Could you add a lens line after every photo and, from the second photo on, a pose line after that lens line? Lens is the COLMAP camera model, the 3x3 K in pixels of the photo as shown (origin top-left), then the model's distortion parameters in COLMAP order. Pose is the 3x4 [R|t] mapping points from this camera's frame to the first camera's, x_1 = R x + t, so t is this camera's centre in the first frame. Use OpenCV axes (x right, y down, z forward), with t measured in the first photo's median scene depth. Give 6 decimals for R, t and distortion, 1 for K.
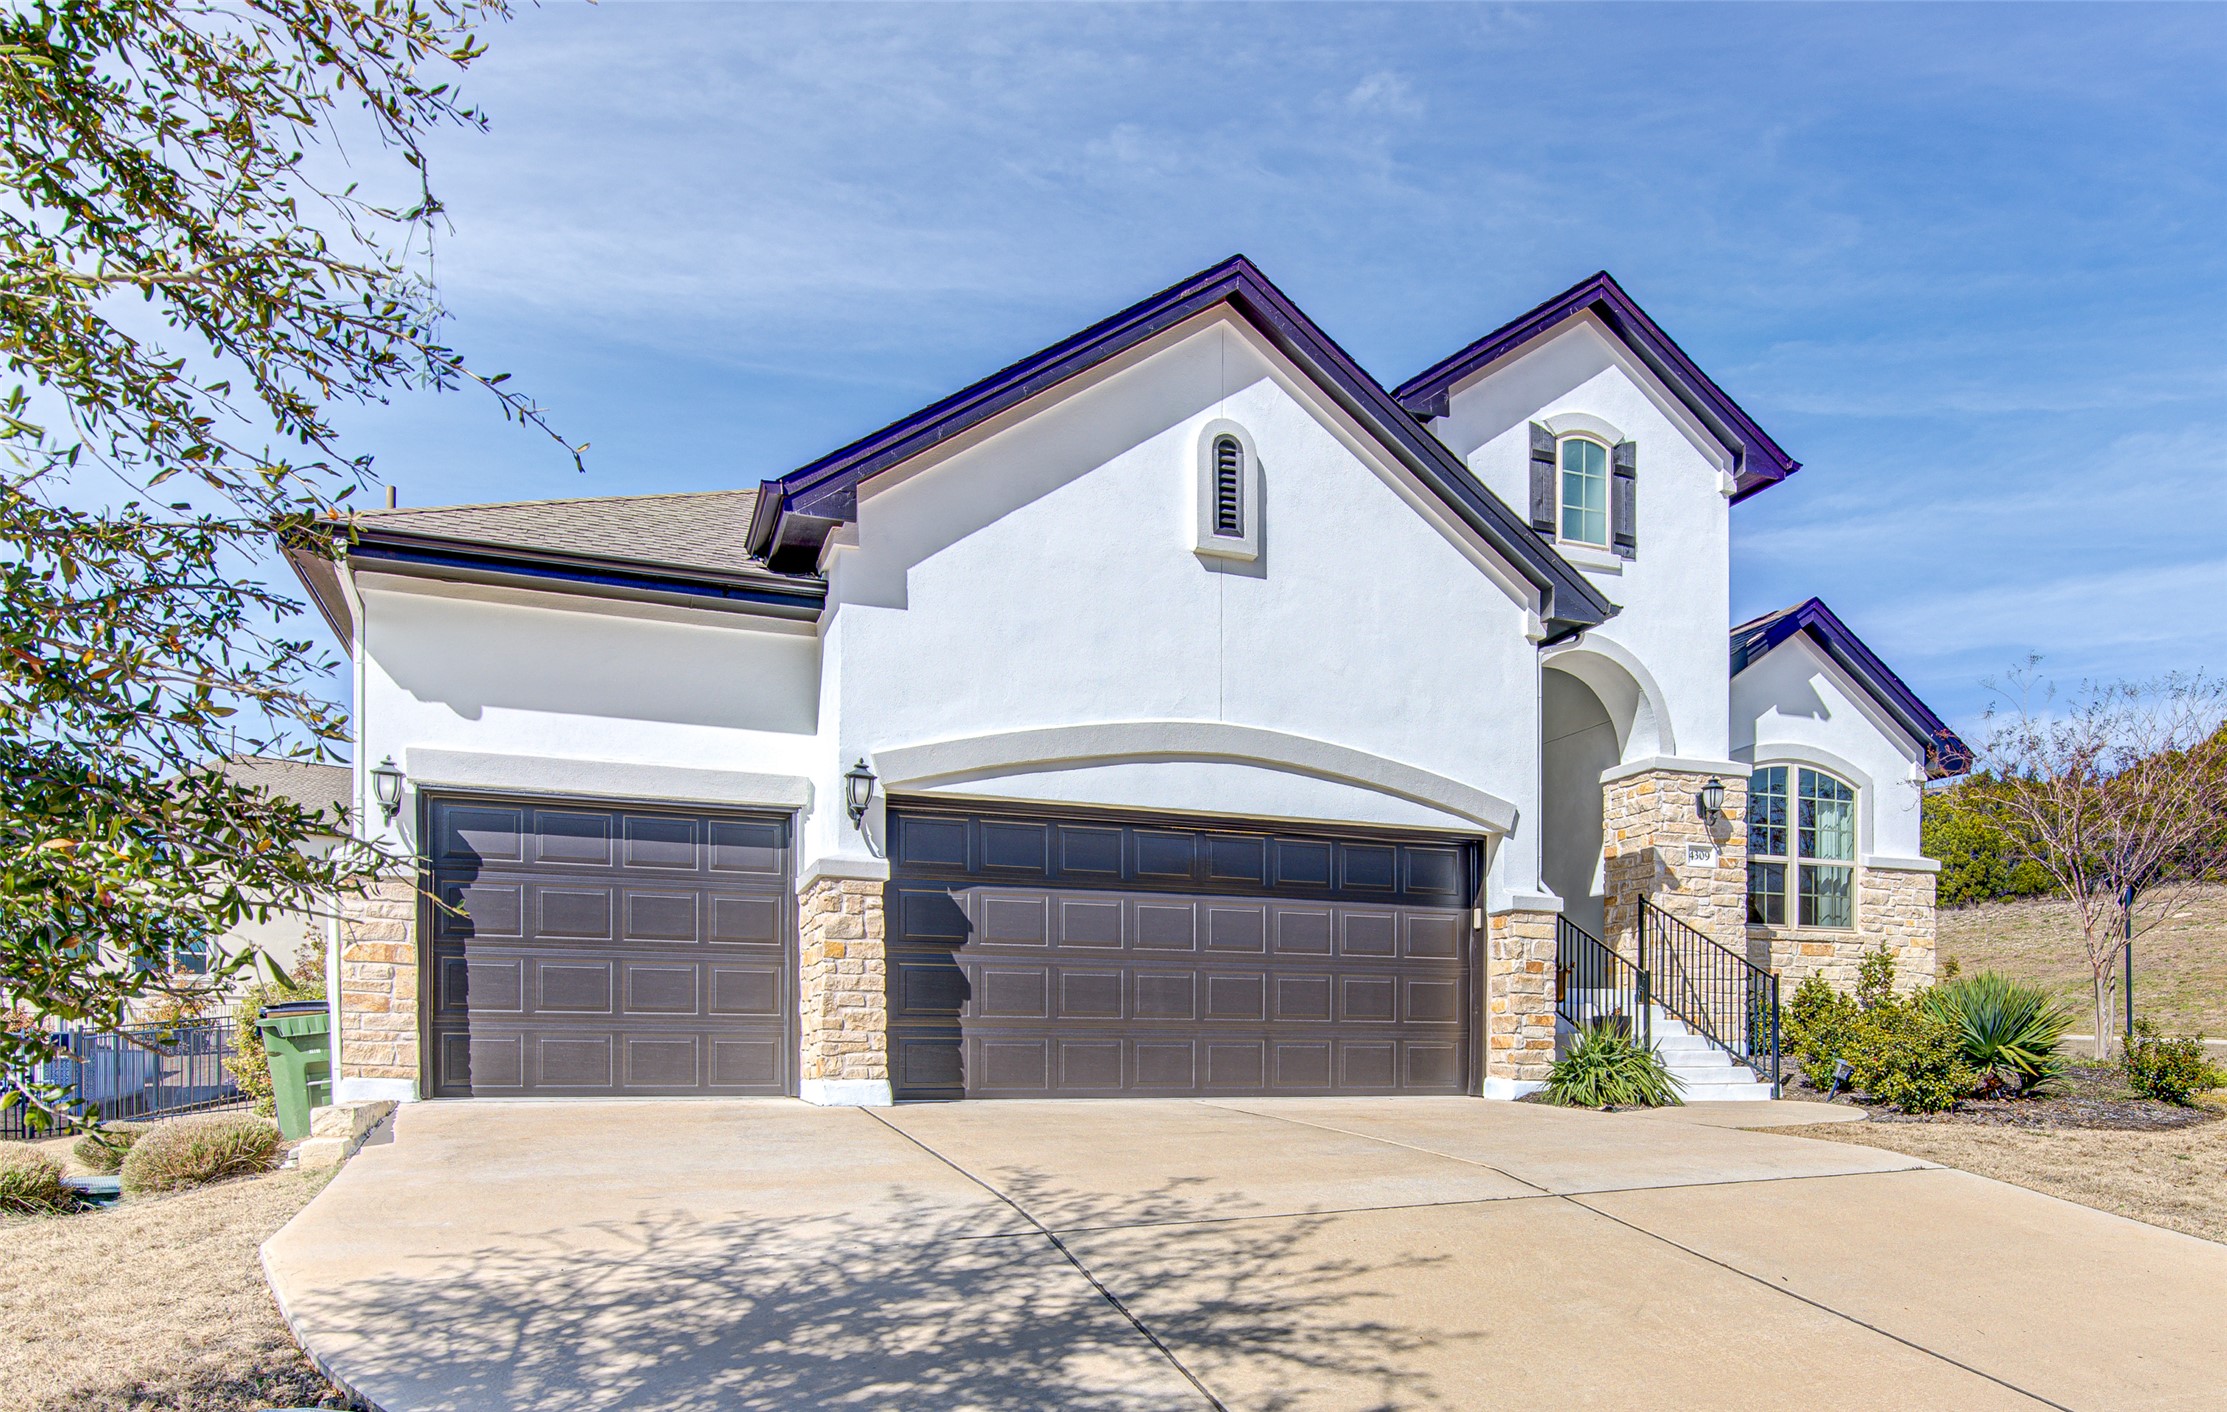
lens RADIAL K [[1276.8, 0, 1113.7], [0, 1276.8, 821.9], [0, 0, 1]] dist [0.000276, 0.000125]
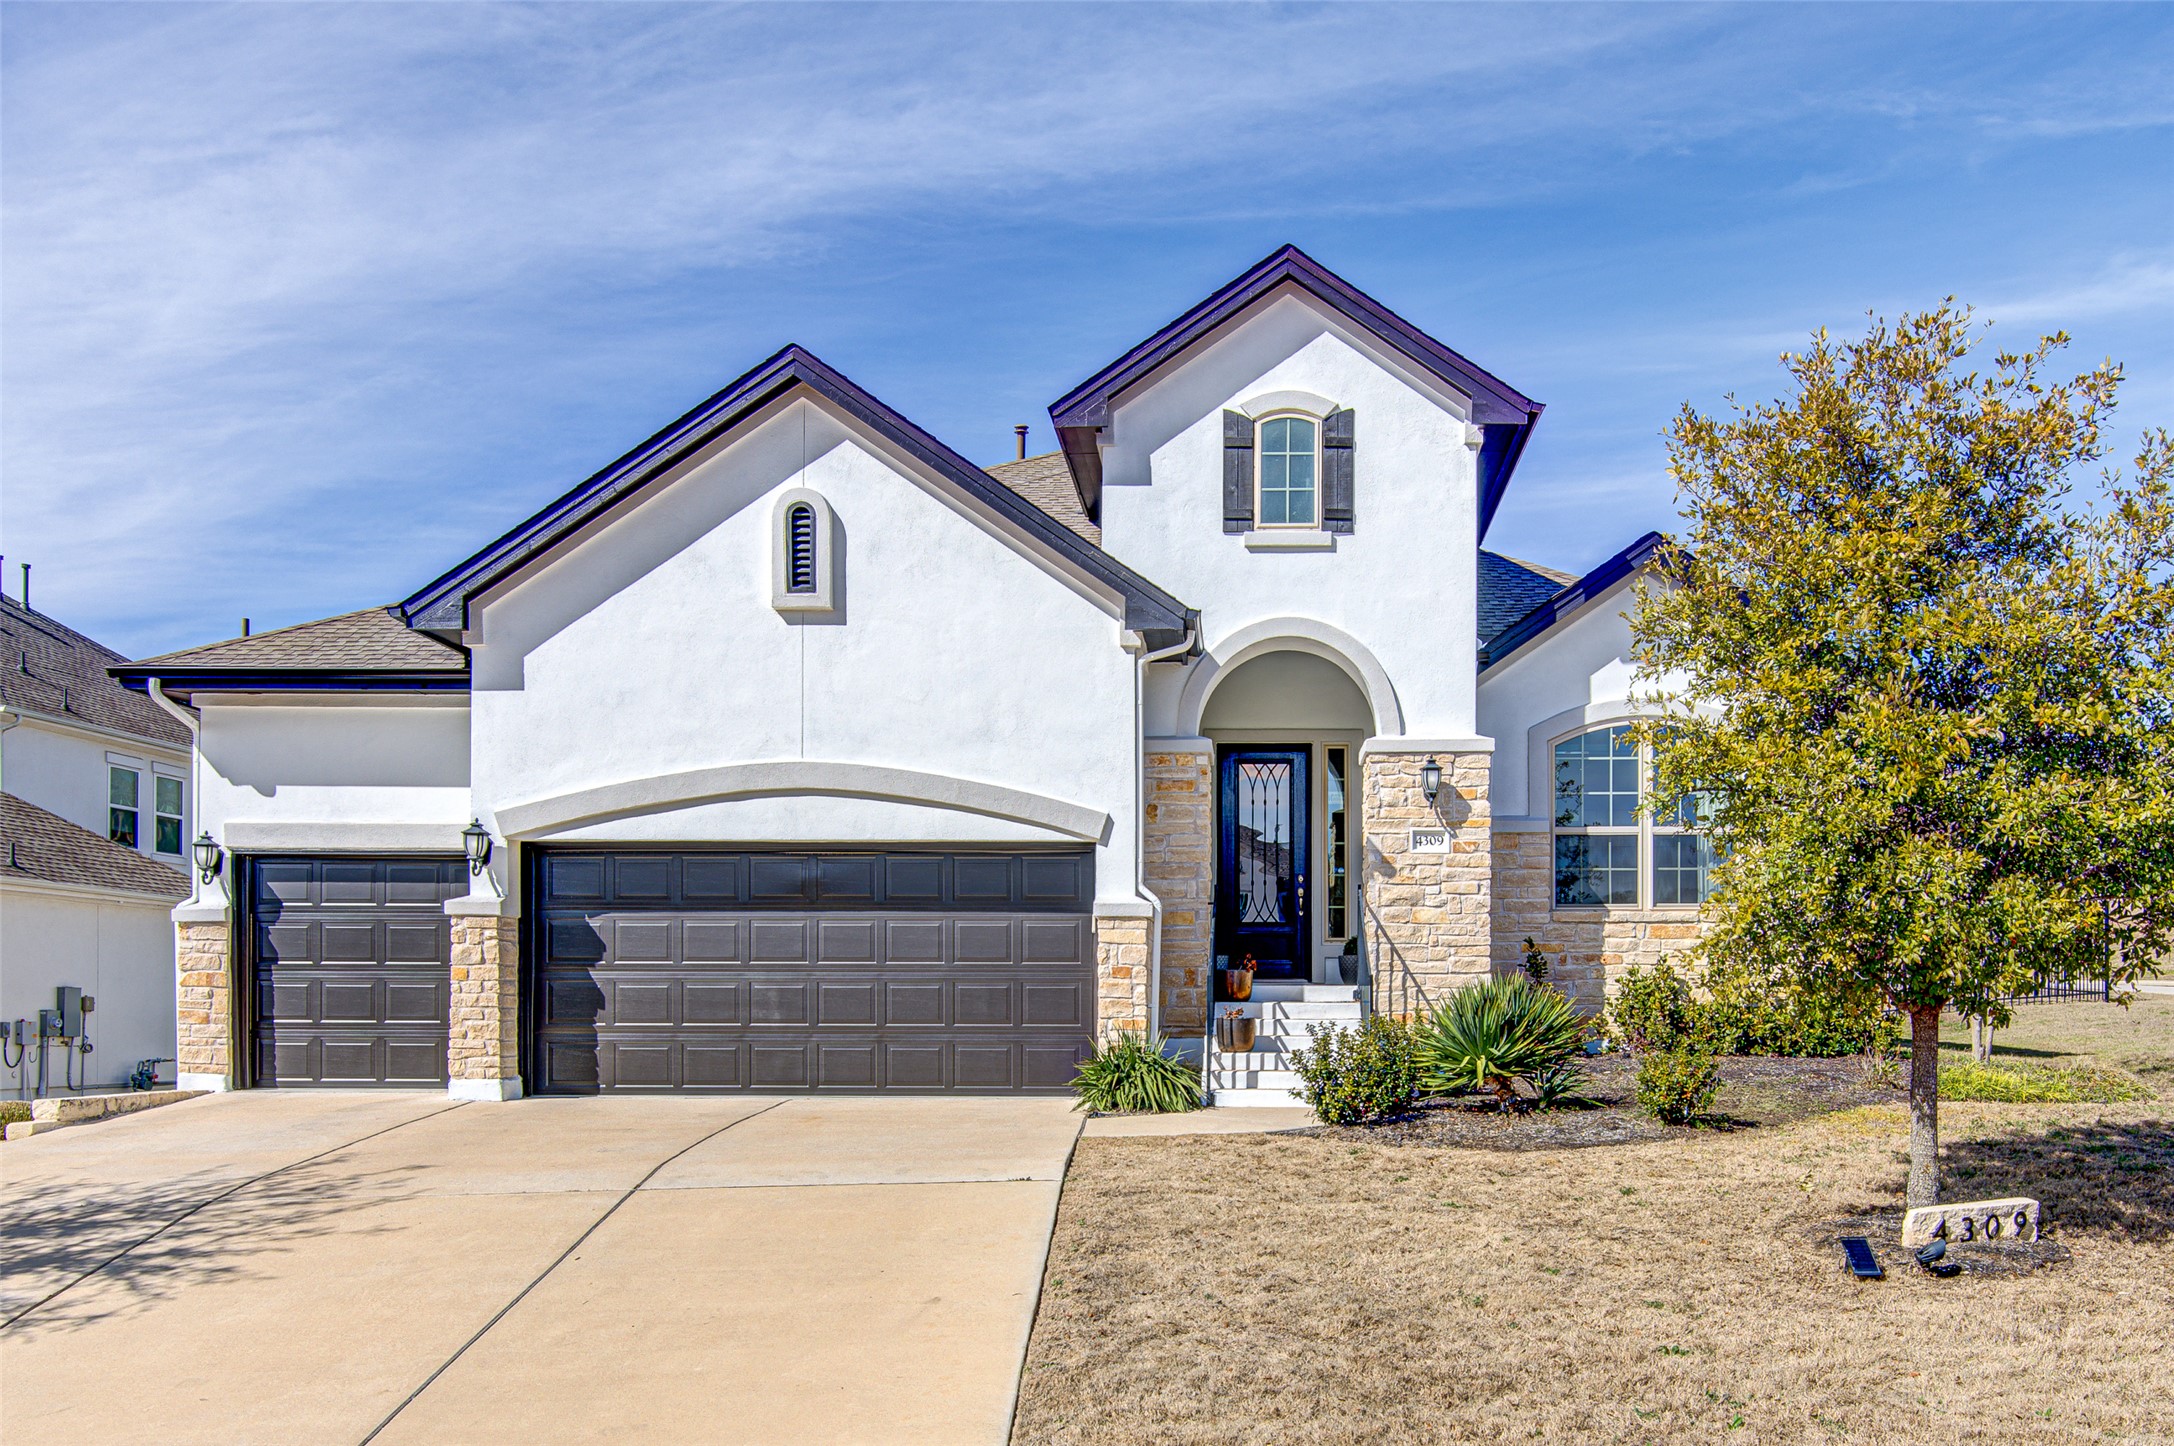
lens RADIAL K [[1438.4, 0, 1087.0], [0, 1438.4, 723.0], [0, 0, 1]] dist [-0.001406, 0.003039]
pose [[0.940296, -0.070751, -0.332922, 0.748095], [0.062622, 0.997420, -0.035099, -0.049980], [0.334547, 0.012155, 0.942301, -0.106669]]
